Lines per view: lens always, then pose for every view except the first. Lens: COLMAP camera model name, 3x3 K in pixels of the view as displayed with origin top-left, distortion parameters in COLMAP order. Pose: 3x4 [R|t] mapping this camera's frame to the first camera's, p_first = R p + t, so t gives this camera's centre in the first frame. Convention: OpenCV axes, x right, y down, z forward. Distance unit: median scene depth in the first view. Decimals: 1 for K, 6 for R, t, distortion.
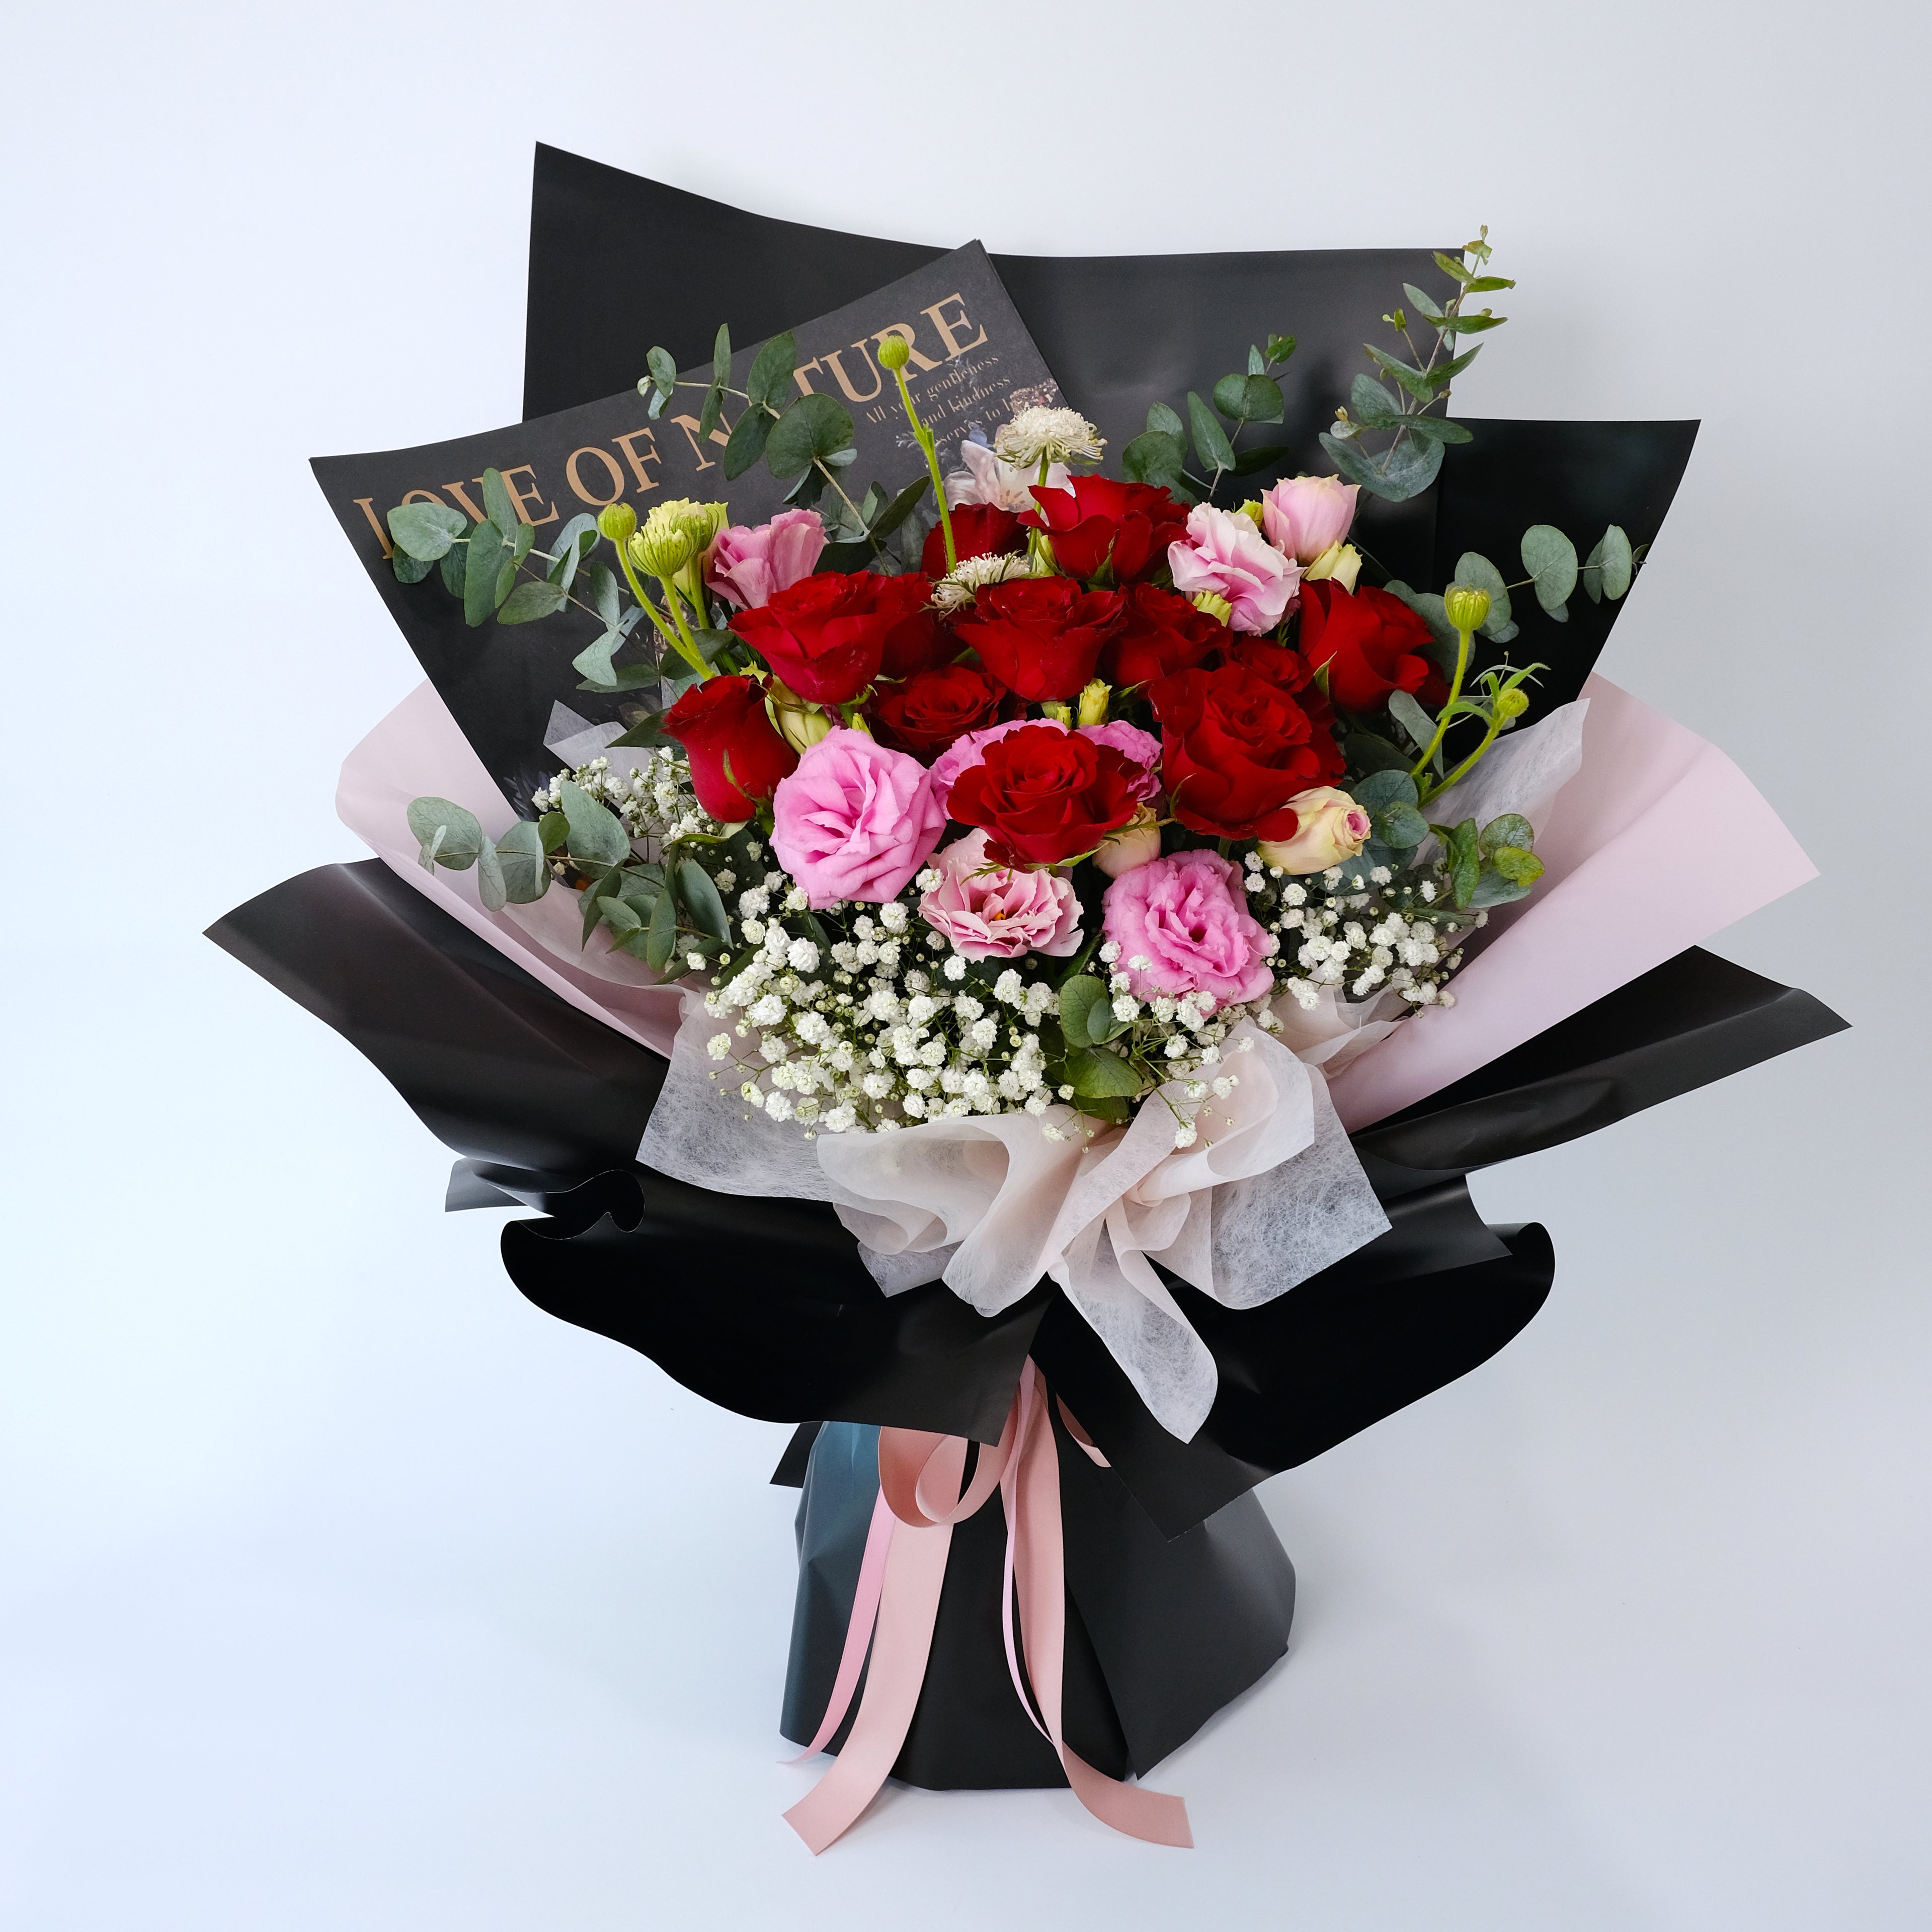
lens RADIAL K [[1838.4, 0, 966.0], [0, 1838.4, 966.0], [0, 0, 1]] dist [-0.015699, 0.008818]
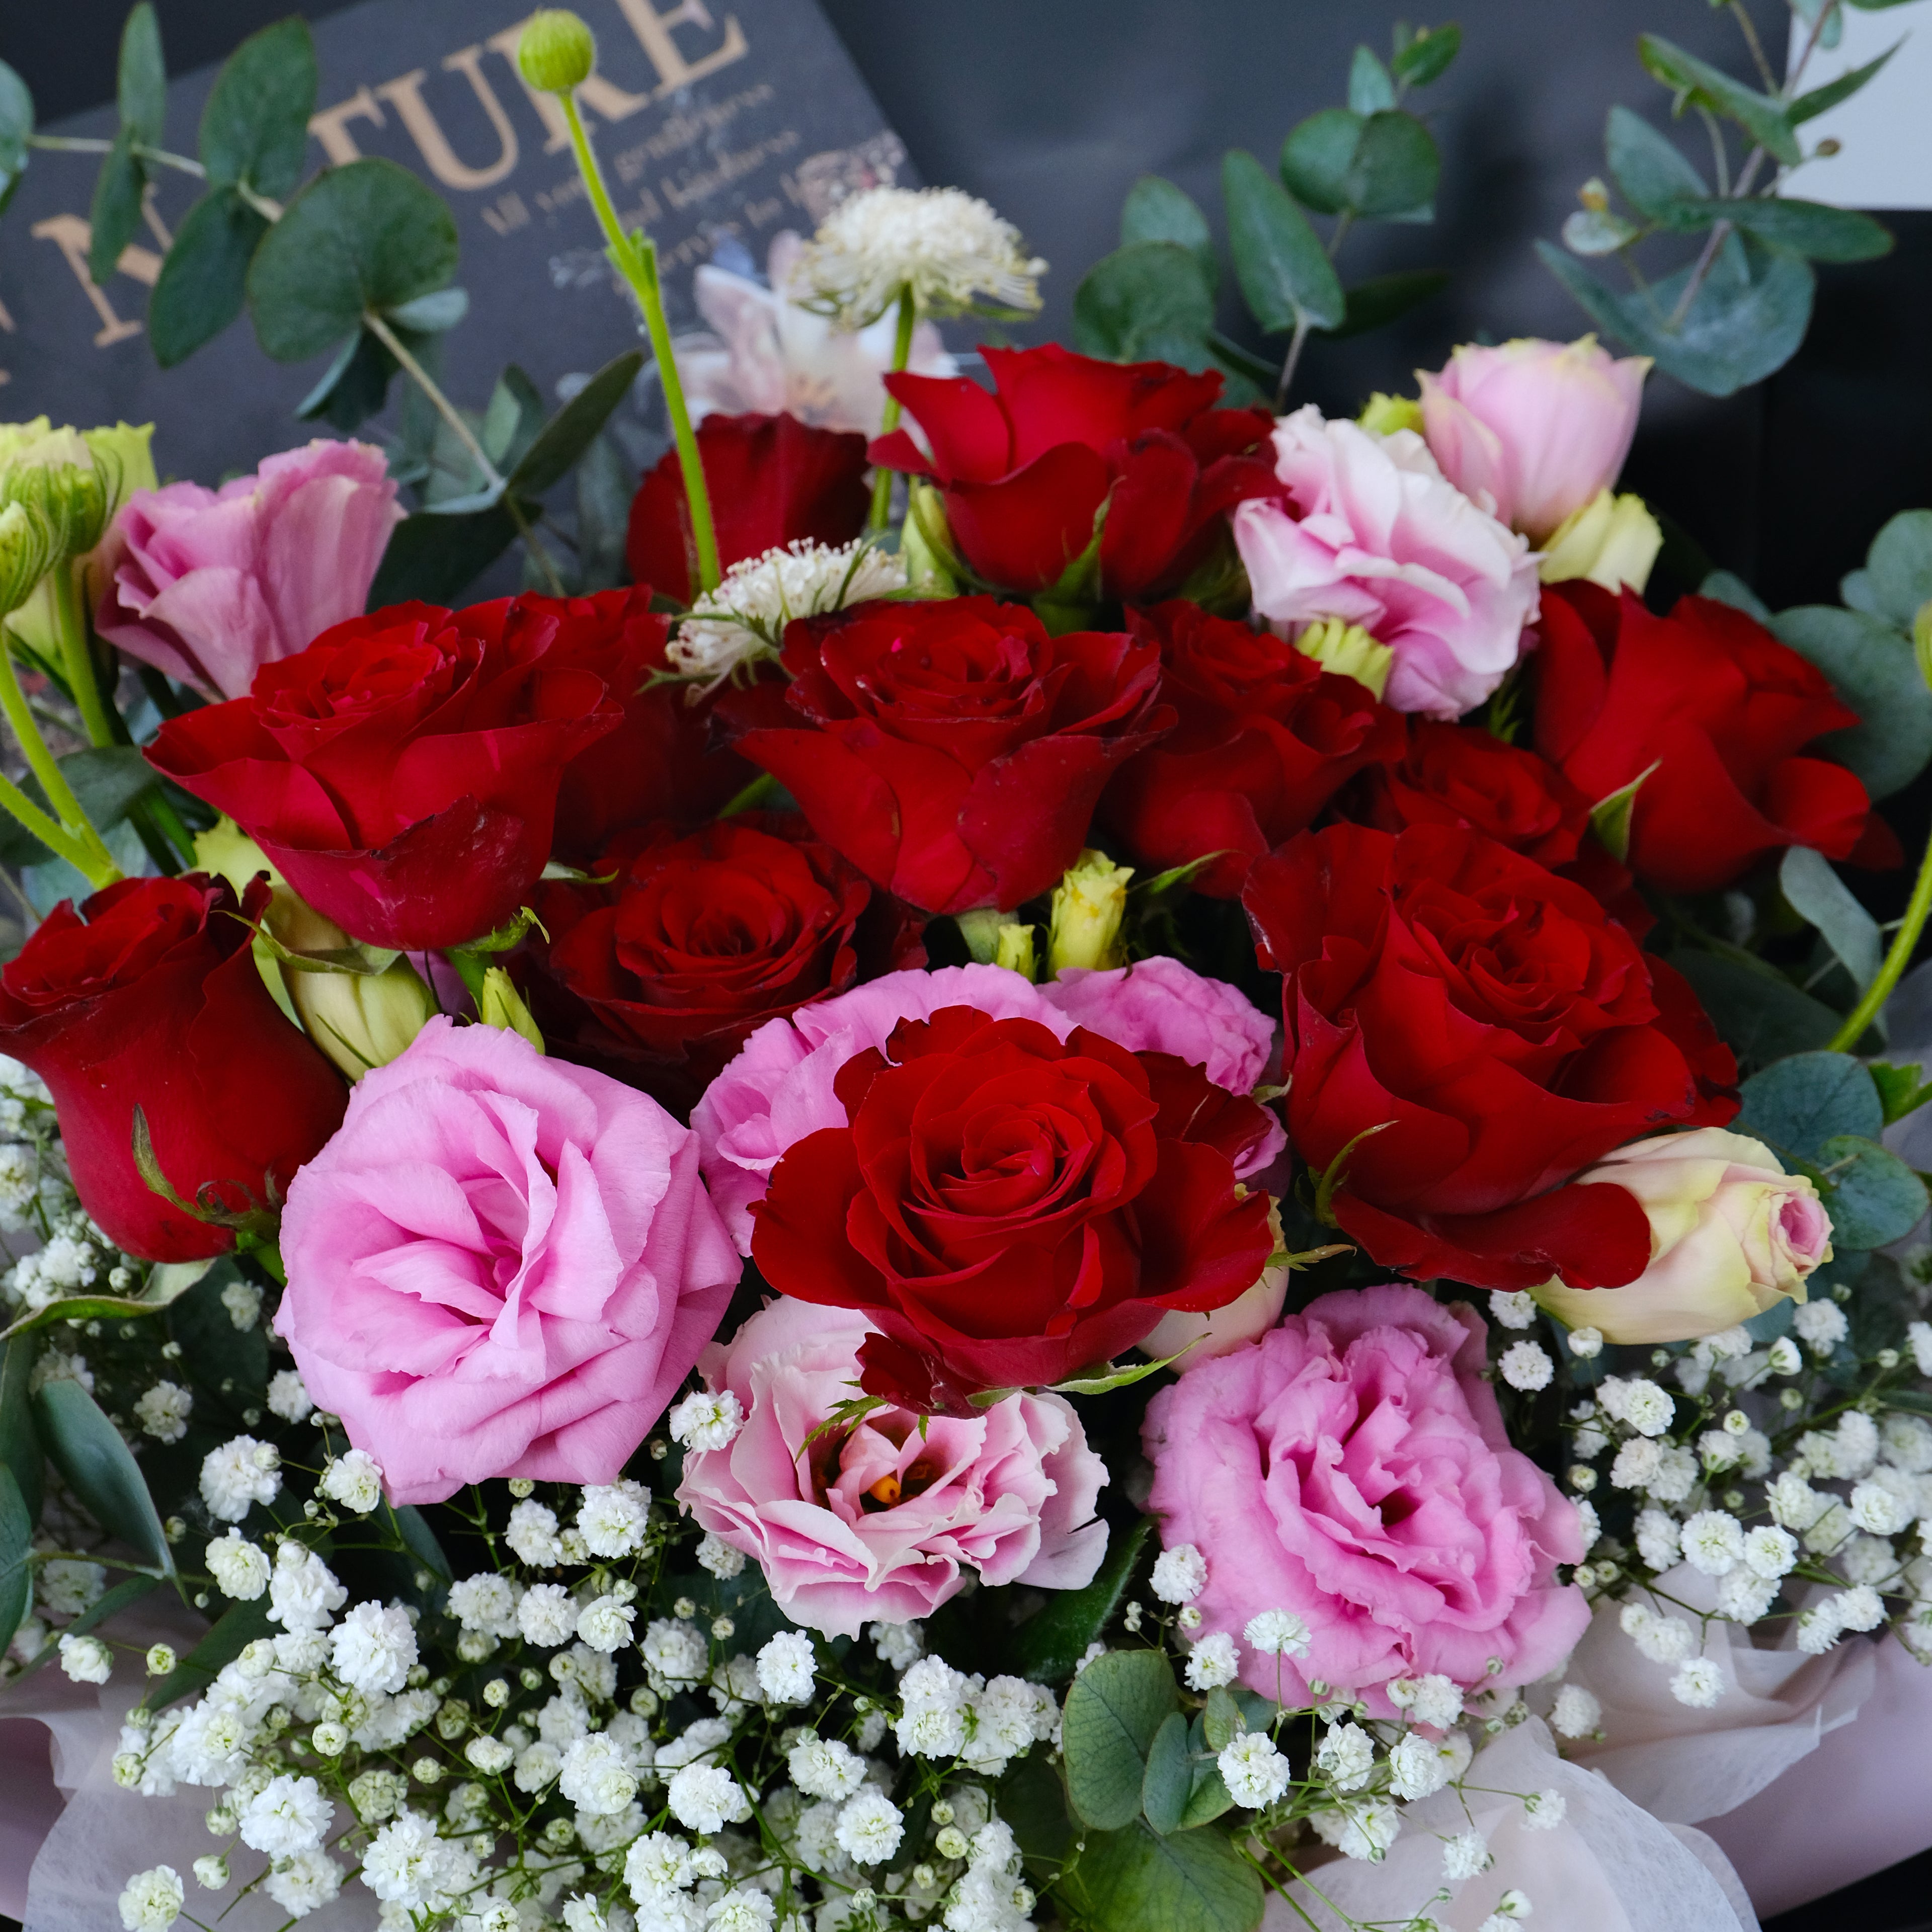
lens RADIAL K [[2876.9, 0, 933.0], [0, 2876.9, 999.9], [0, 0, 1]] dist [-0.018754, 0.008985]
pose [[0.994631, -0.036241, 0.096928, -0.024962], [0.039200, 0.998816, -0.028797, -0.103942], [-0.095770, 0.032442, 0.994875, 0.367982]]
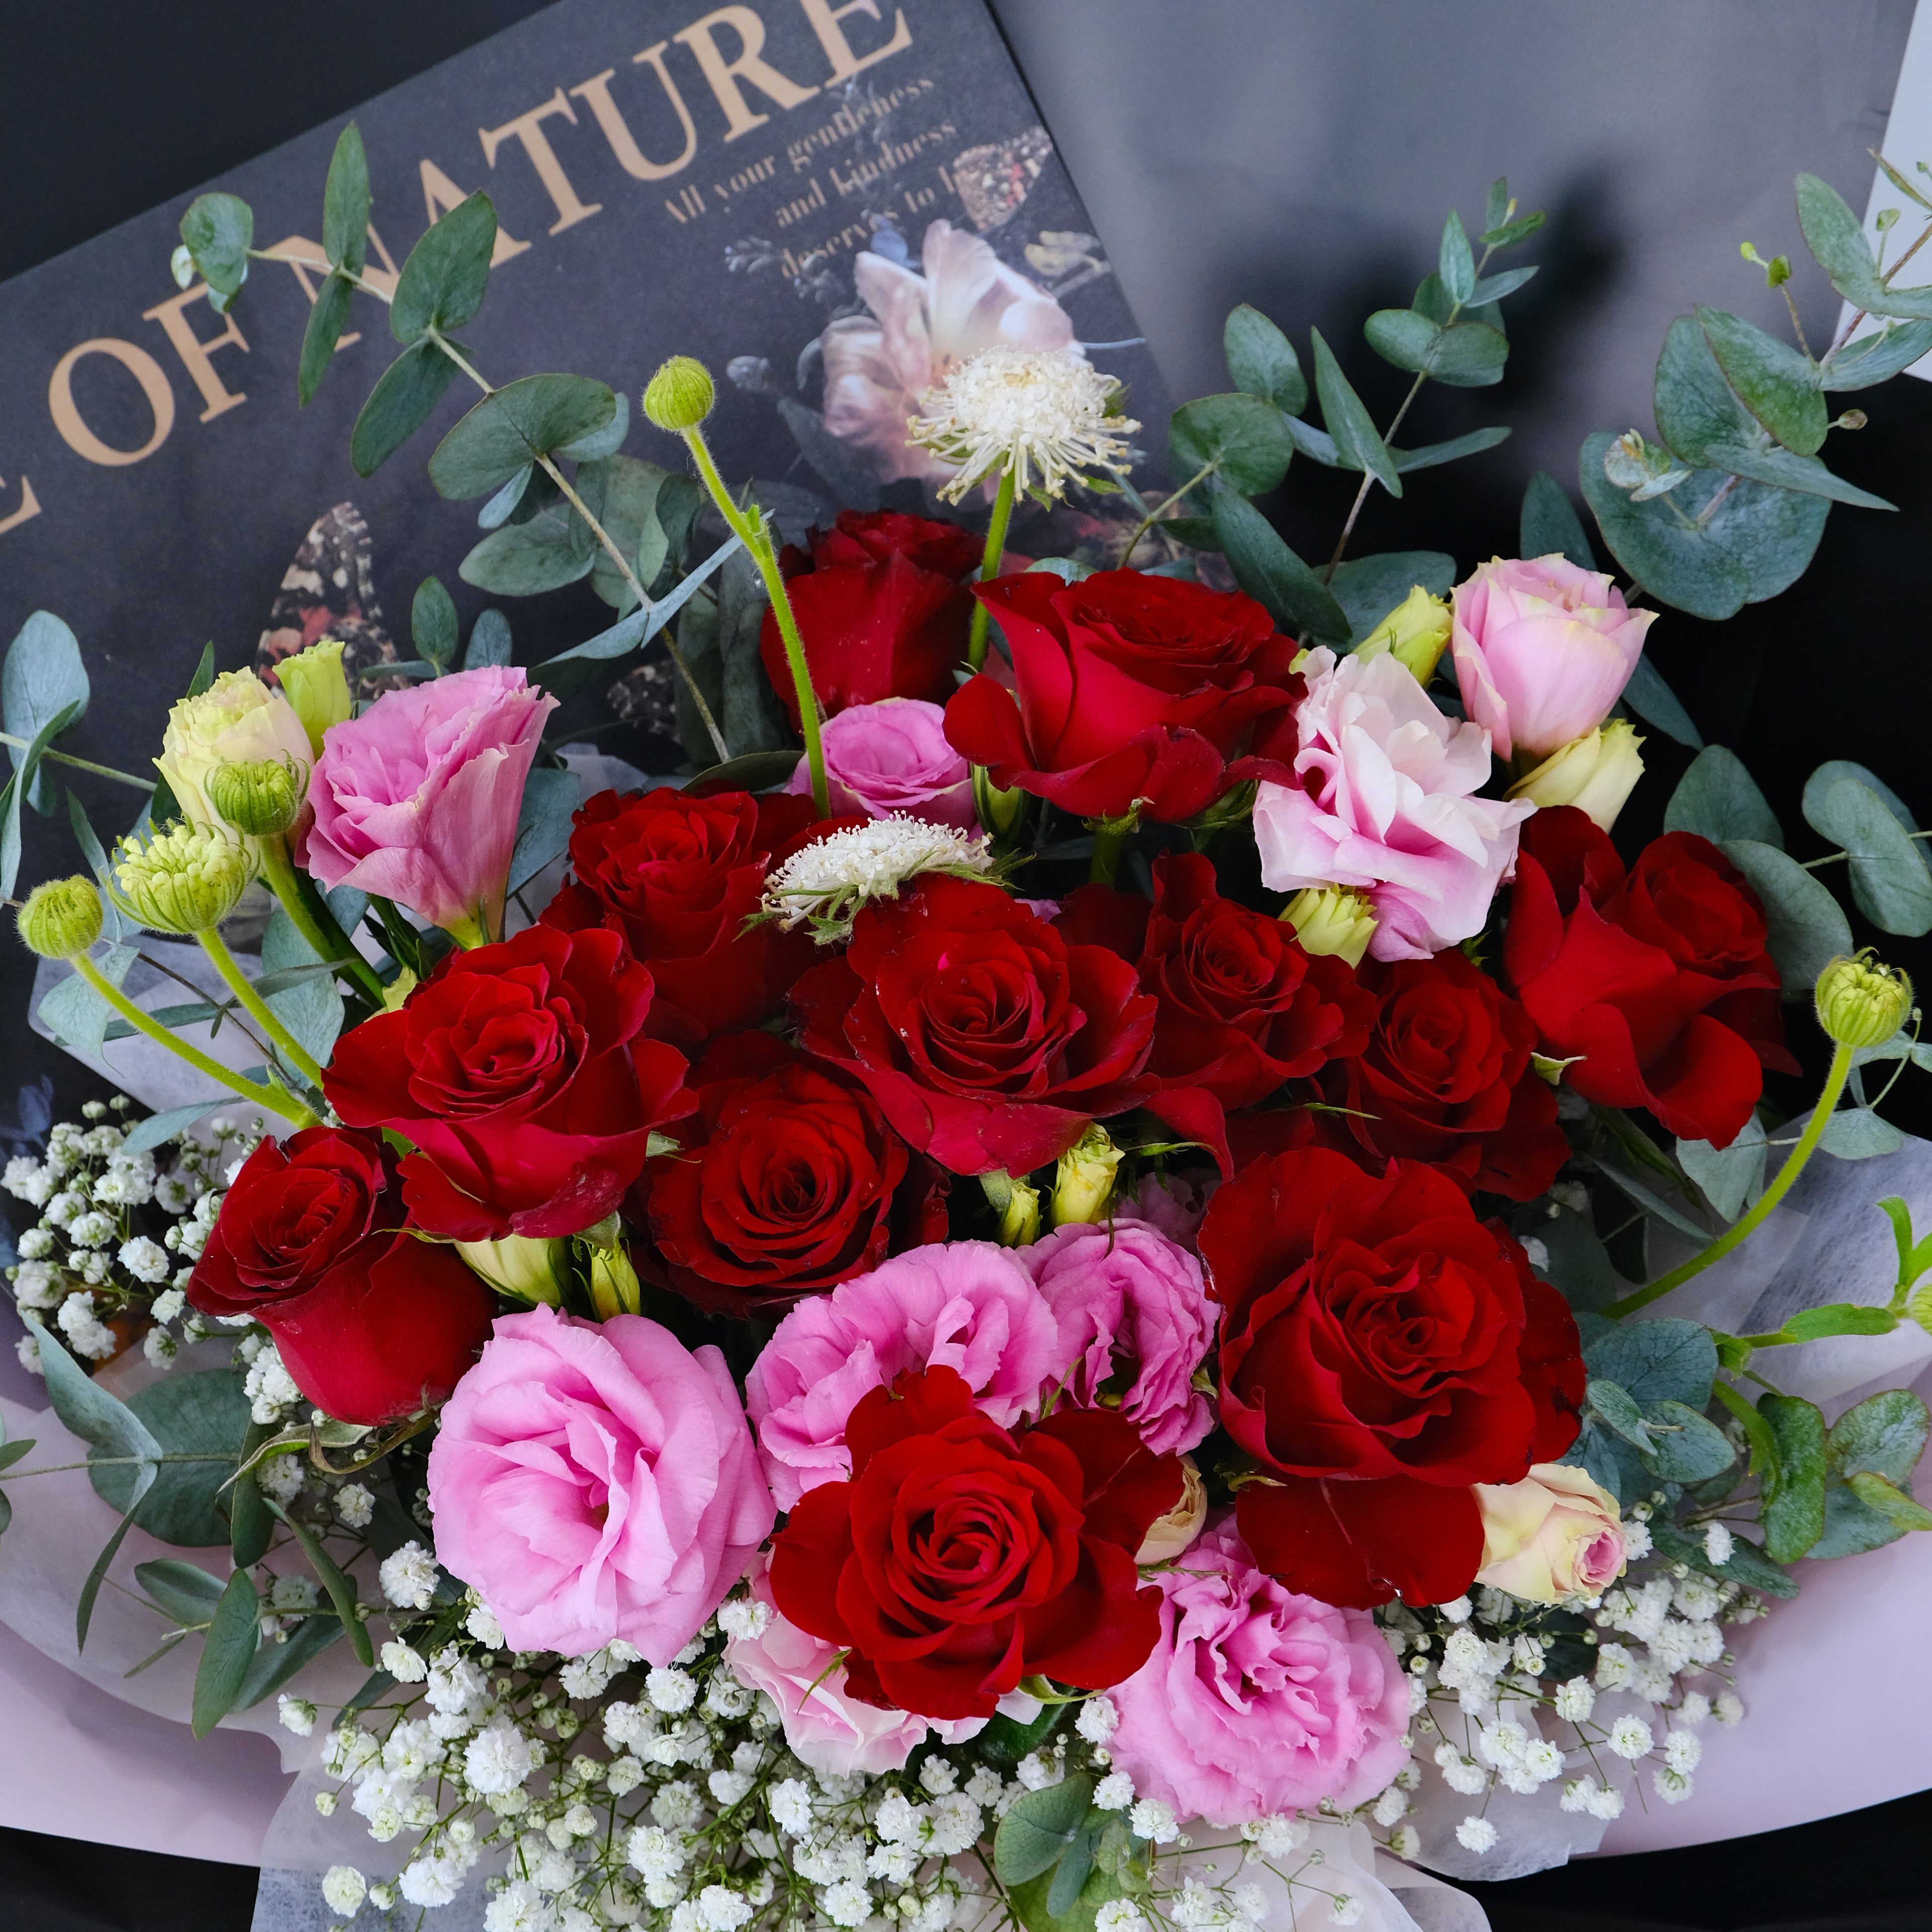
lens RADIAL K [[2474.7, 0, 956.4], [0, 2474.7, 965.3], [0, 0, 1]] dist [-0.038287, -0.032154]
pose [[0.999723, 0.017378, 0.015895, 0.022270], [-0.021332, 0.954161, 0.298534, -0.381948], [-0.009979, -0.298790, 0.954267, 0.371952]]
